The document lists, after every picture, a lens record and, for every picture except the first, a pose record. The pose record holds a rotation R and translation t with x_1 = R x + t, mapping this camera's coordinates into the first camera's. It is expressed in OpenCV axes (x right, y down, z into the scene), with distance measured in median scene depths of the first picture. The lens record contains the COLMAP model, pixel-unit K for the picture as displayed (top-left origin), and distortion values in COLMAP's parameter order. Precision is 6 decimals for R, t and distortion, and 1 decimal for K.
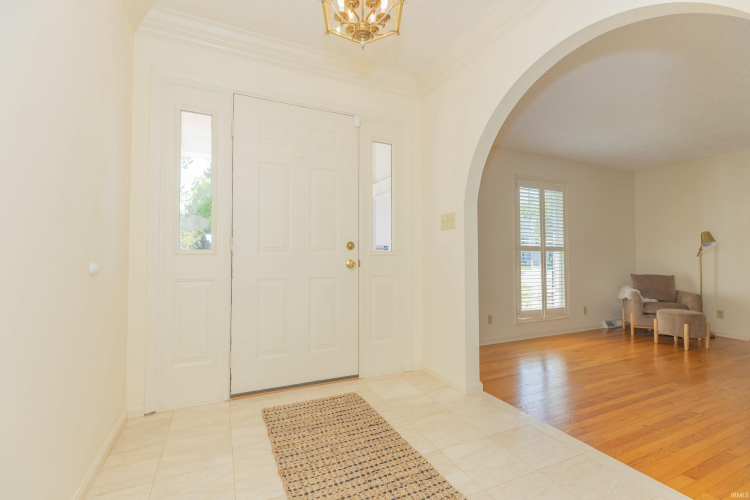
lens RADIAL K [[333.7, 0, 368.2], [0, 333.7, 248.6], [0, 0, 1]] dist [-0.001134, 0.001578]
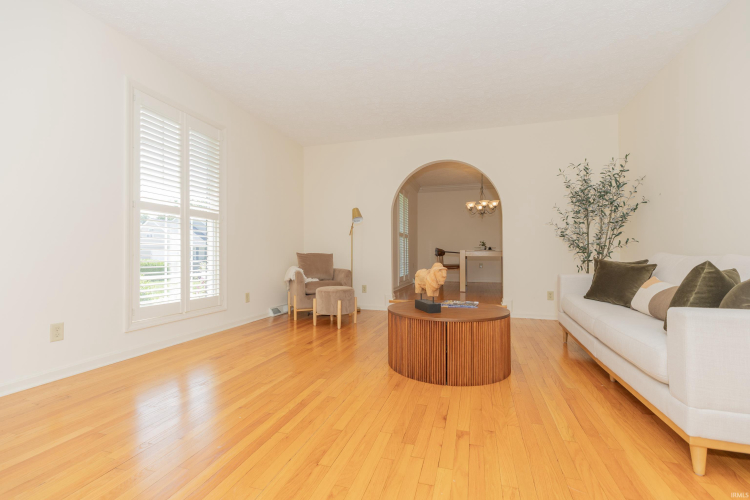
lens RADIAL K [[333.7, 0, 371.2], [0, 333.7, 248.2], [0, 0, 1]] dist [-0.001134, 0.001578]
pose [[0.672034, 0.011720, 0.740428, 0.284884], [-0.013362, 0.999904, -0.003700, 0.072599], [-0.740400, -0.007407, 0.672126, 0.274228]]
